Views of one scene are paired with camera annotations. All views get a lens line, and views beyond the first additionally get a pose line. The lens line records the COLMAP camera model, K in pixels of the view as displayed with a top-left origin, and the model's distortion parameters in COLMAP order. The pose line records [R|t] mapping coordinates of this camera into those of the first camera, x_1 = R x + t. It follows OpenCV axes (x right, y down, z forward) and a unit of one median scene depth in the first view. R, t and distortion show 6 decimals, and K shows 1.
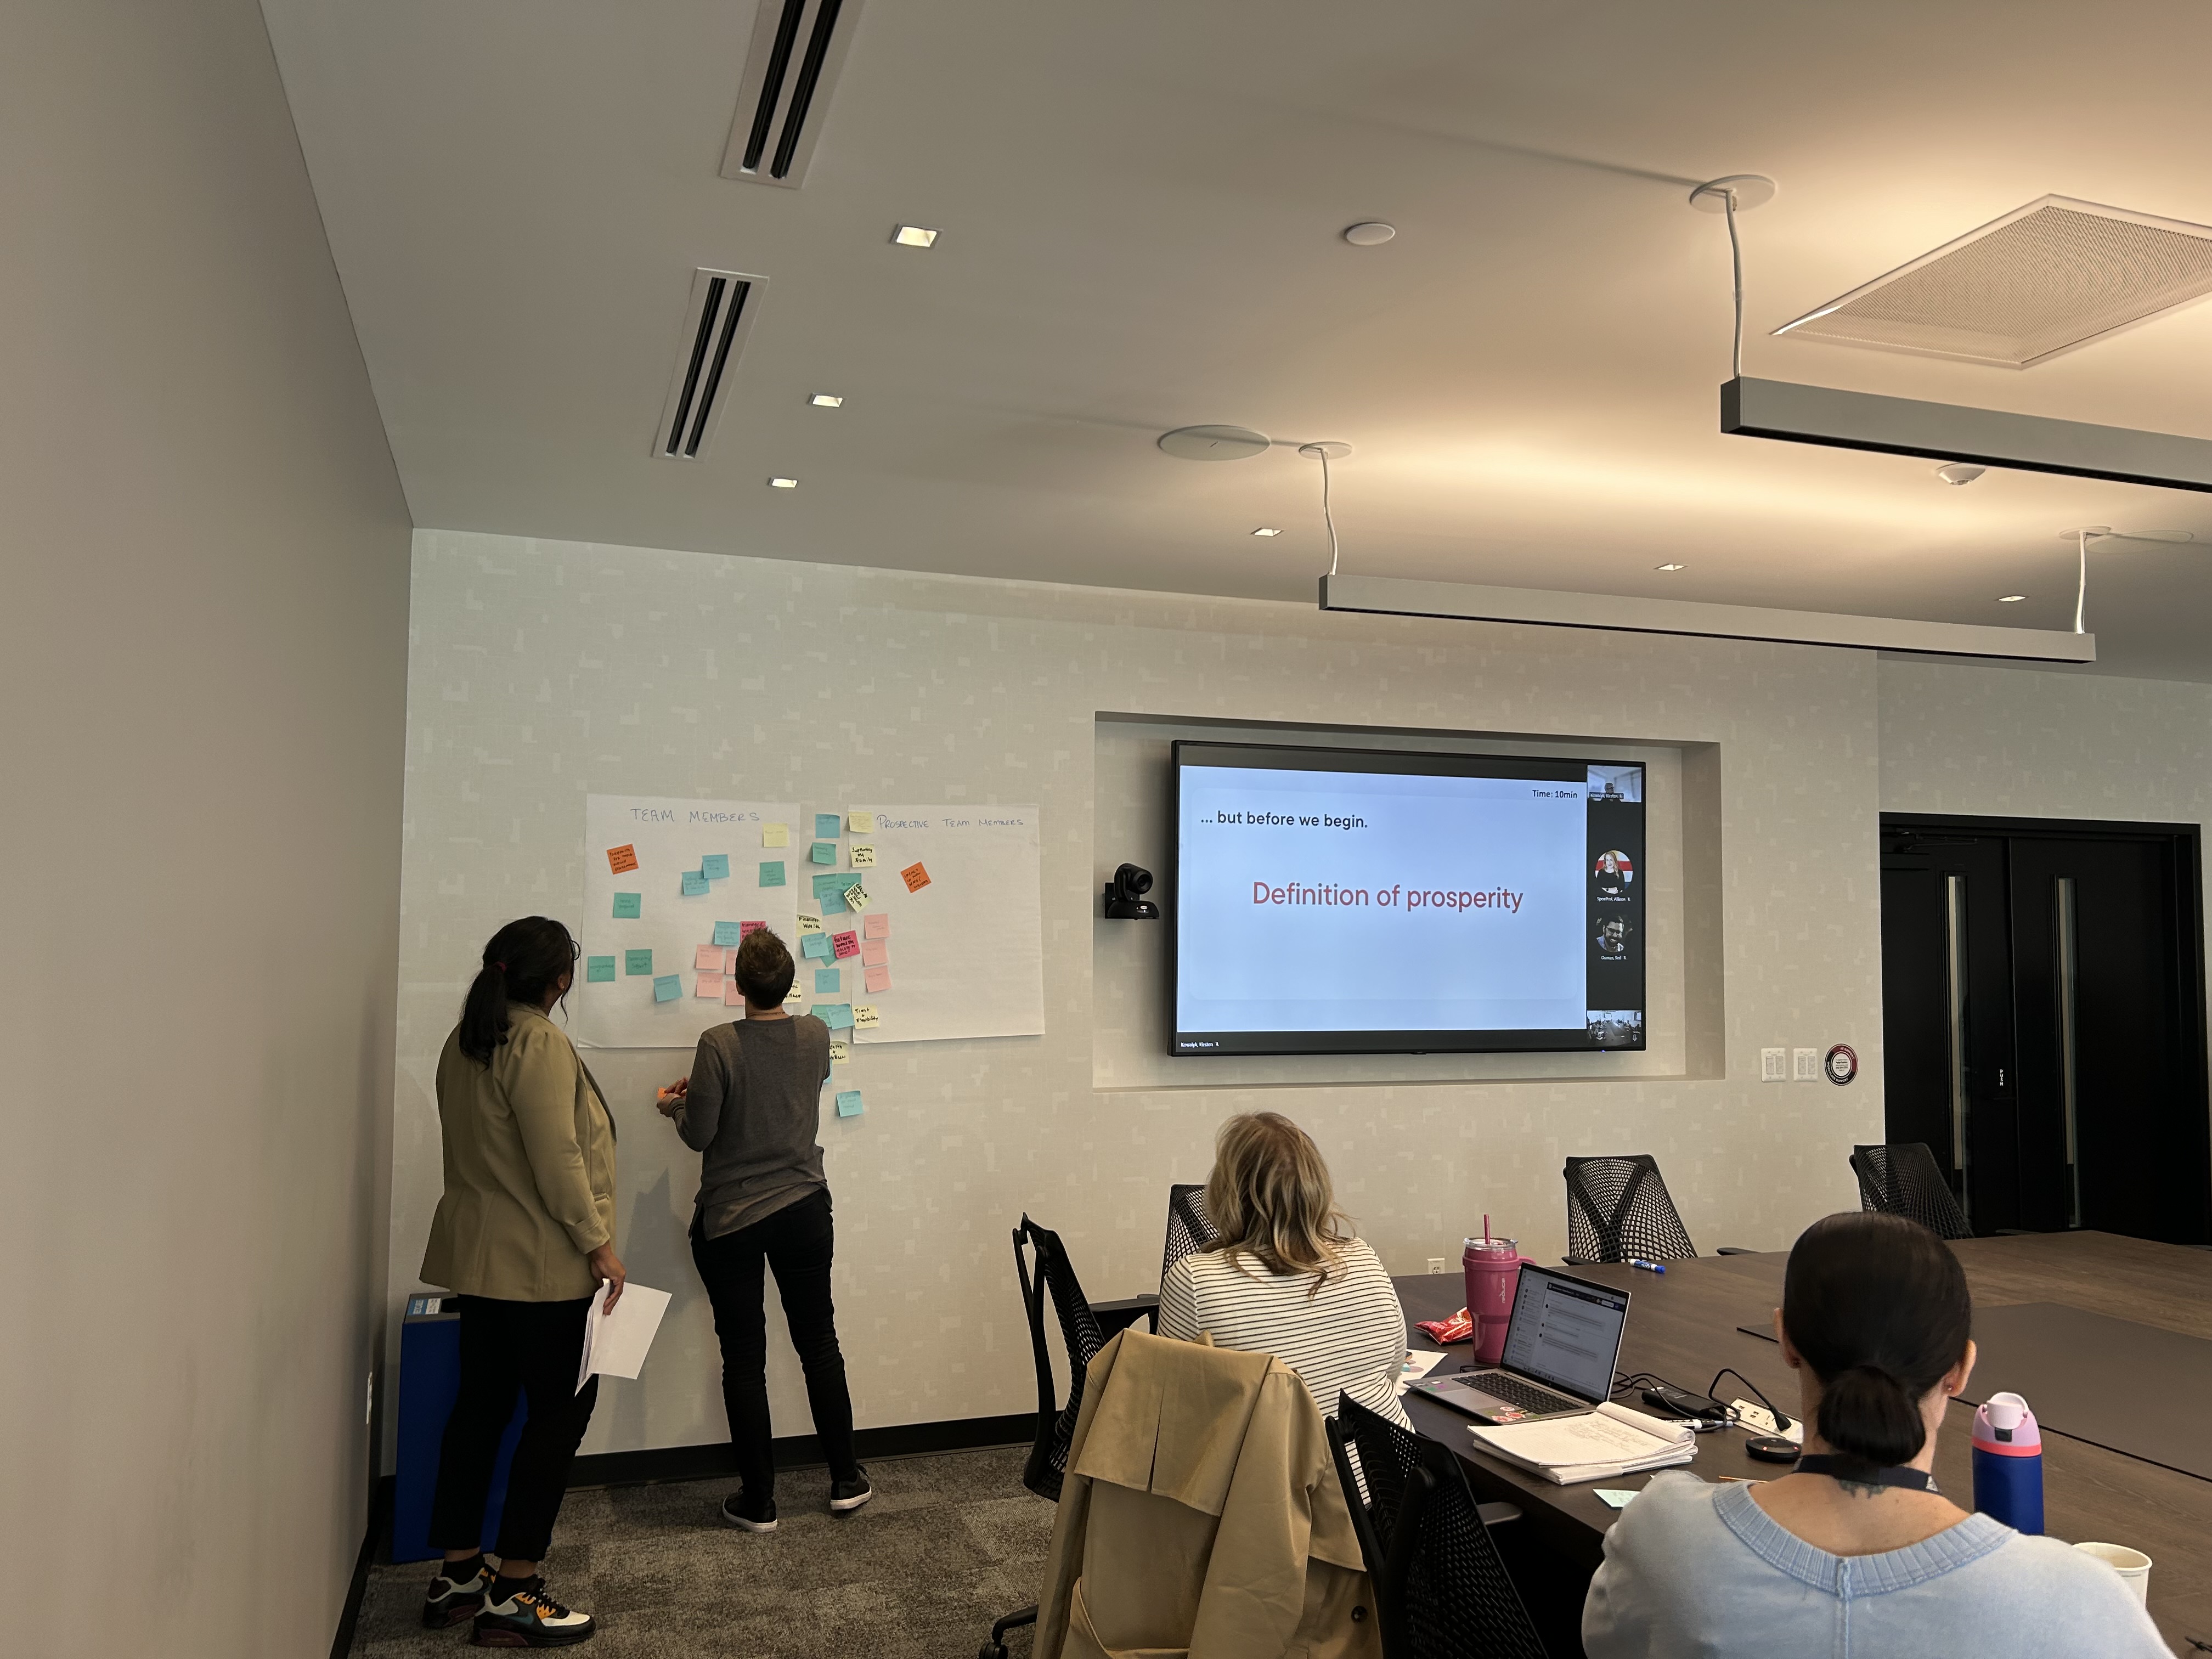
lens RADIAL K [[1656.3, 0, 1108.3], [0, 1656.3, 842.5], [0, 0, 1]] dist [0.008888, 0.000858]
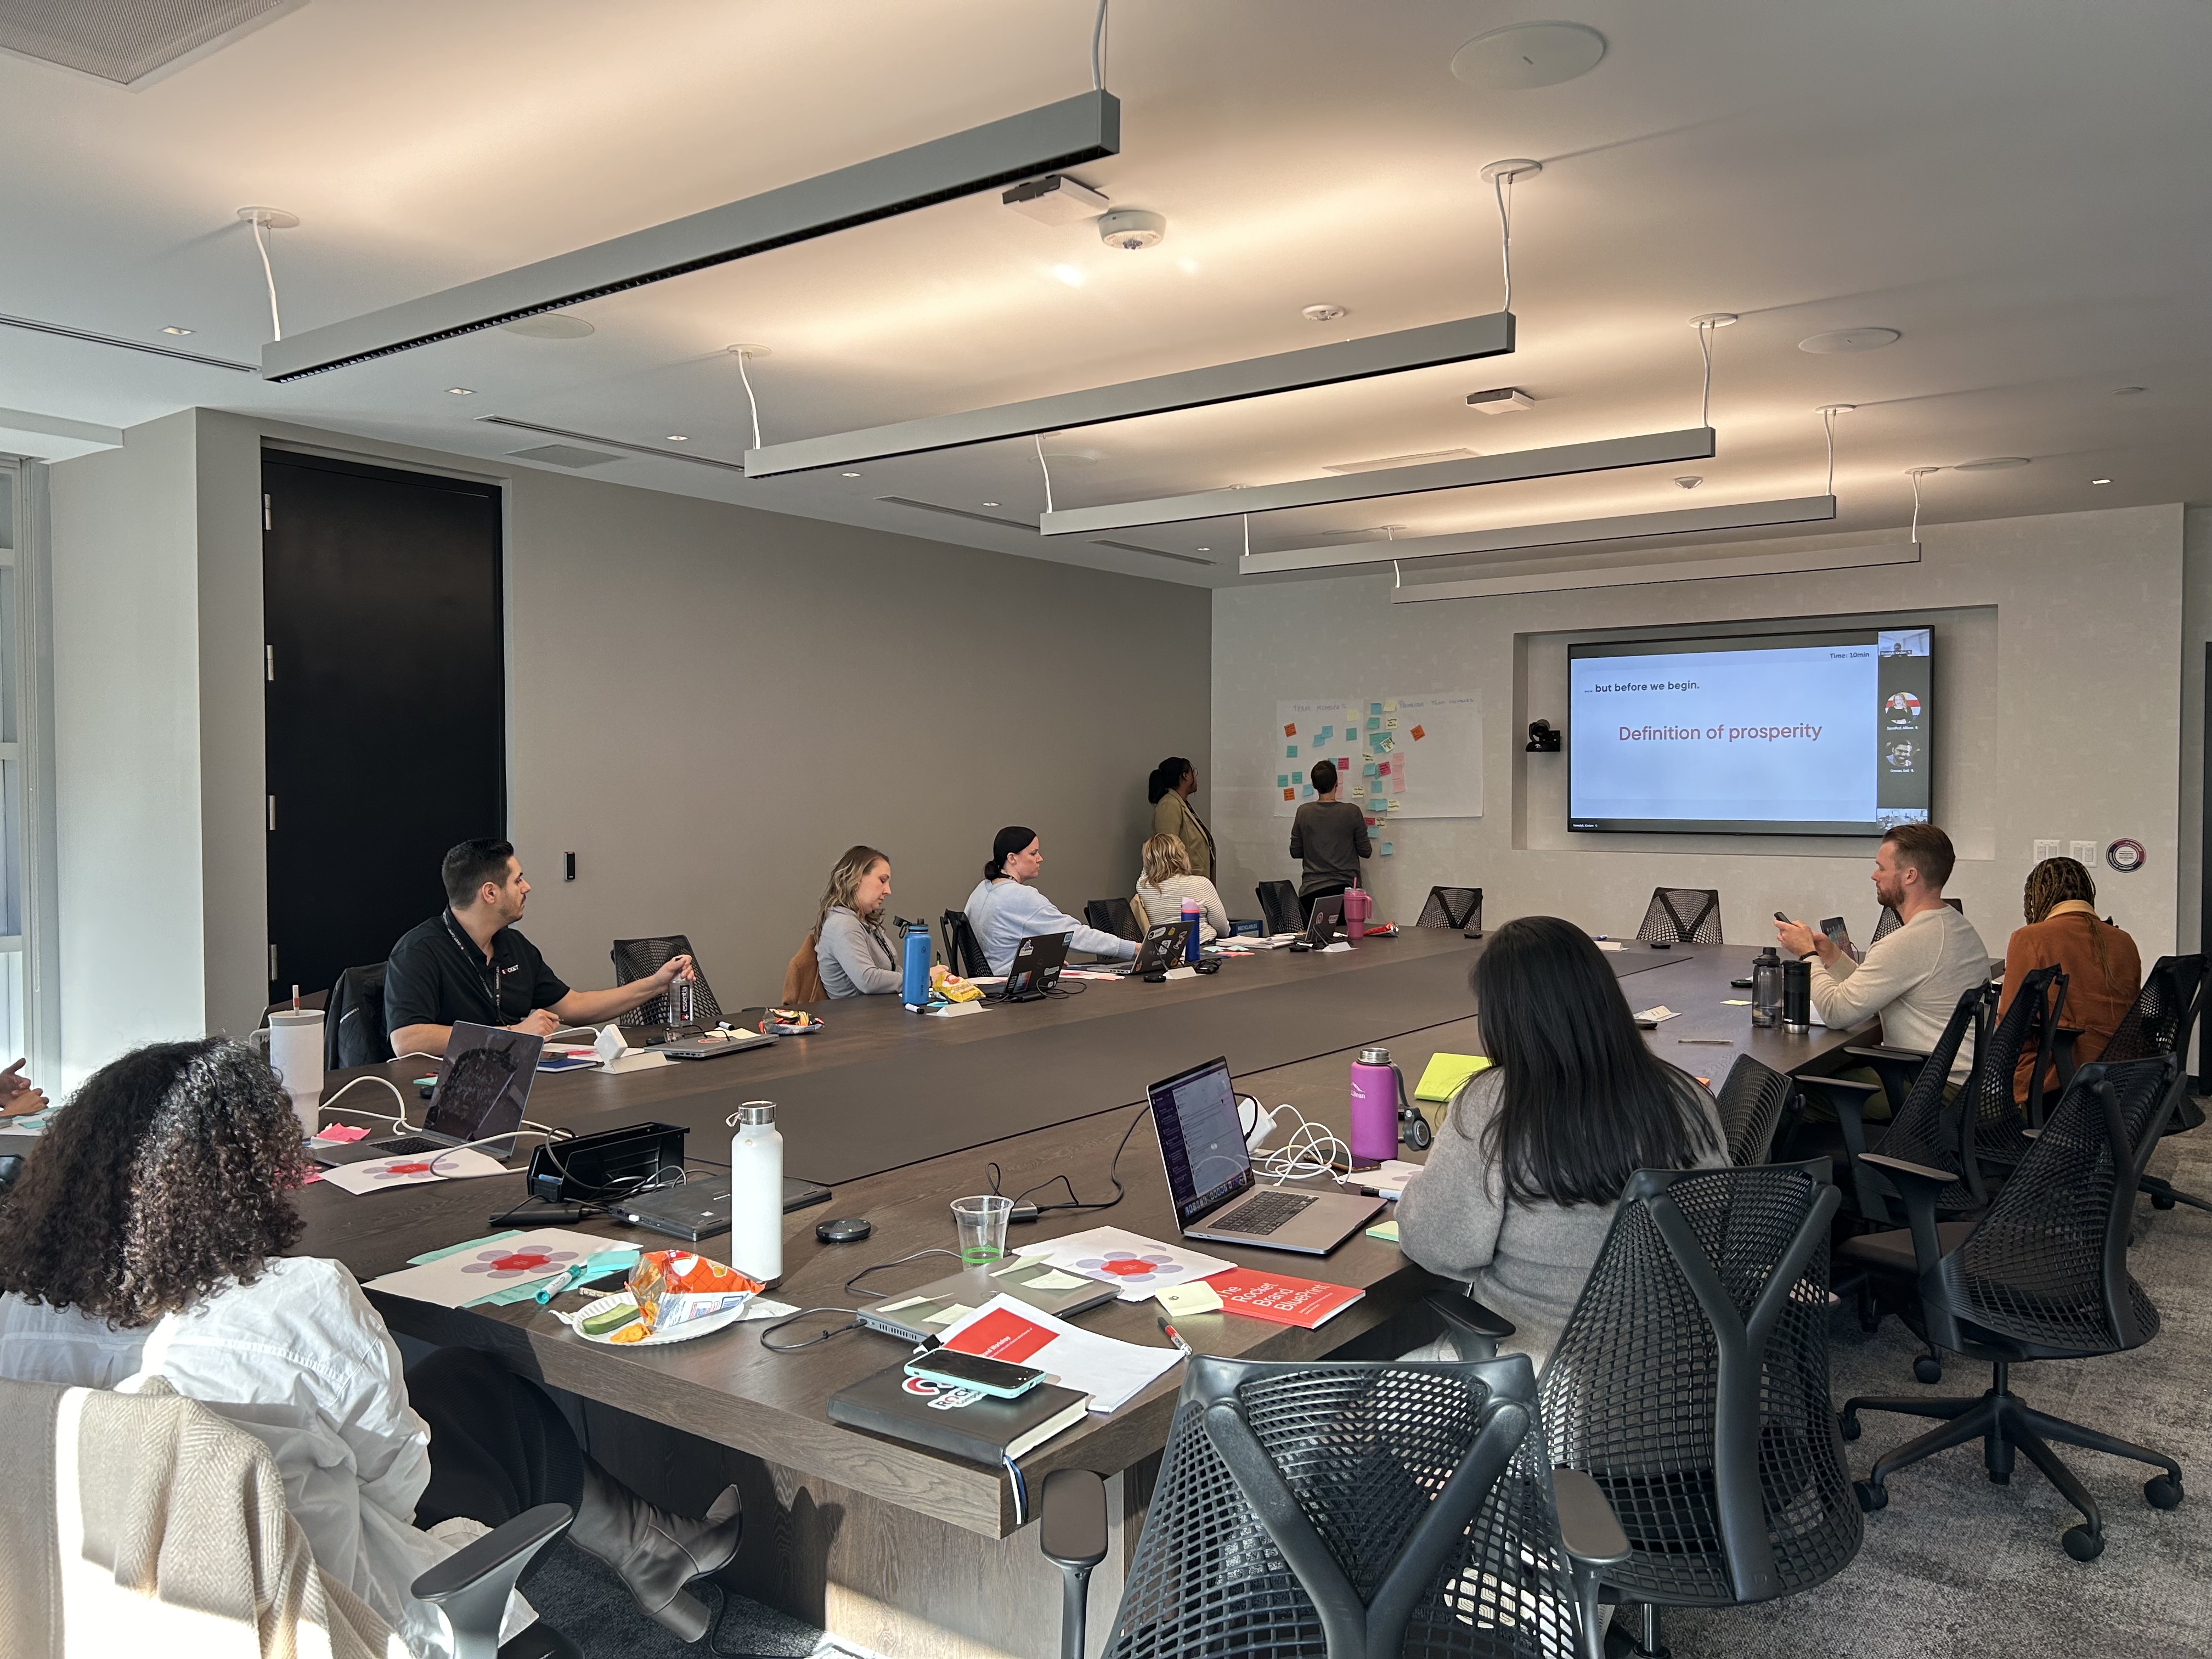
lens RADIAL K [[1656.3, 0, 1104.2], [0, 1656.3, 828.3], [0, 0, 1]] dist [0.008888, 0.000858]
pose [[0.568654, 0.017374, -0.822394, 1.146440], [0.061240, 0.996108, 0.063390, -0.011616], [0.820294, -0.086410, 0.565376, -0.351067]]
